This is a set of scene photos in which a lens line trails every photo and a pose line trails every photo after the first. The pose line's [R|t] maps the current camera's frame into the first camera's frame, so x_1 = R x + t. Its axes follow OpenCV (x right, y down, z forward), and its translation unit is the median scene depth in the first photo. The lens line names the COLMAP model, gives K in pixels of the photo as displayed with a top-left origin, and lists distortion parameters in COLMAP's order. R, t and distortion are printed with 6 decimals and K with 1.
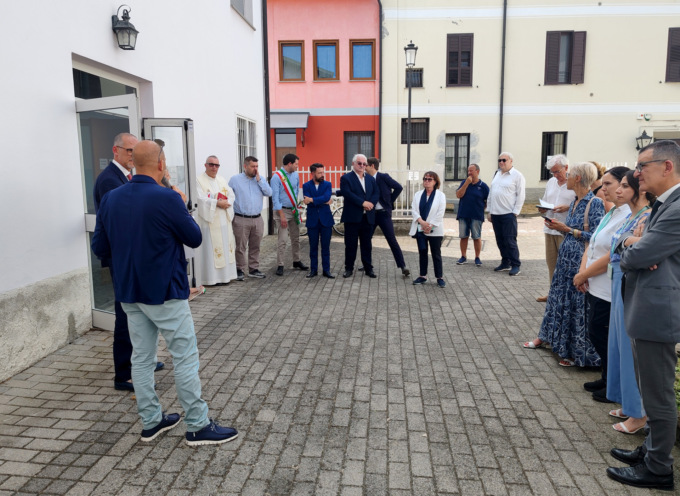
lens RADIAL K [[515.8, 0, 341.0], [0, 515.8, 242.4], [0, 0, 1]] dist [0.022607, -0.005388]
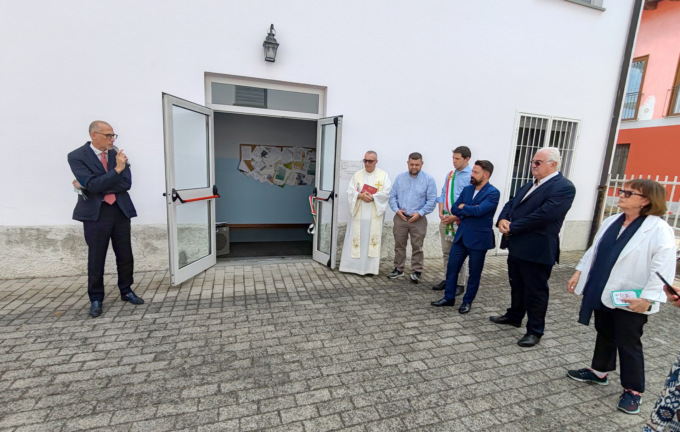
lens RADIAL K [[325.4, 0, 337.4], [0, 325.4, 226.9], [0, 0, 1]] dist [-0.001716, 0.000024]
pose [[0.386674, 0.182081, -0.904063, 0.464304], [-0.176921, 0.976753, 0.121051, -0.118625], [0.905087, 0.113141, 0.409899, 0.955209]]
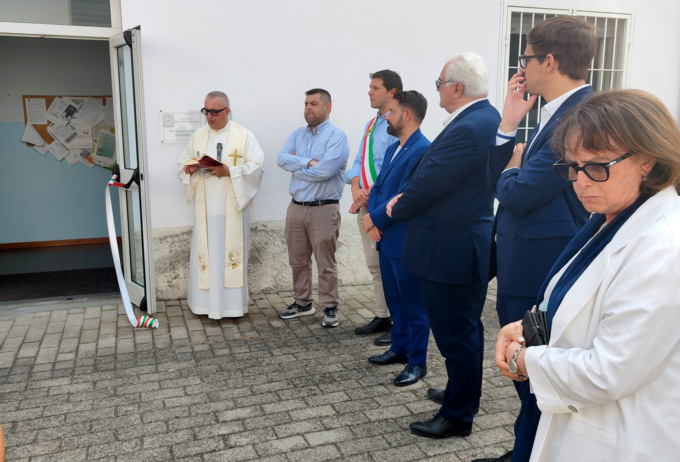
lens RADIAL K [[570.8, 0, 307.8], [0, 570.8, 231.5], [0, 0, 1]] dist [0.008337, 0.004790]
pose [[0.396416, 0.146704, -0.906274, 0.505112], [-0.121153, 0.986876, 0.106758, -0.133287], [0.910042, 0.067477, 0.408987, 1.195309]]
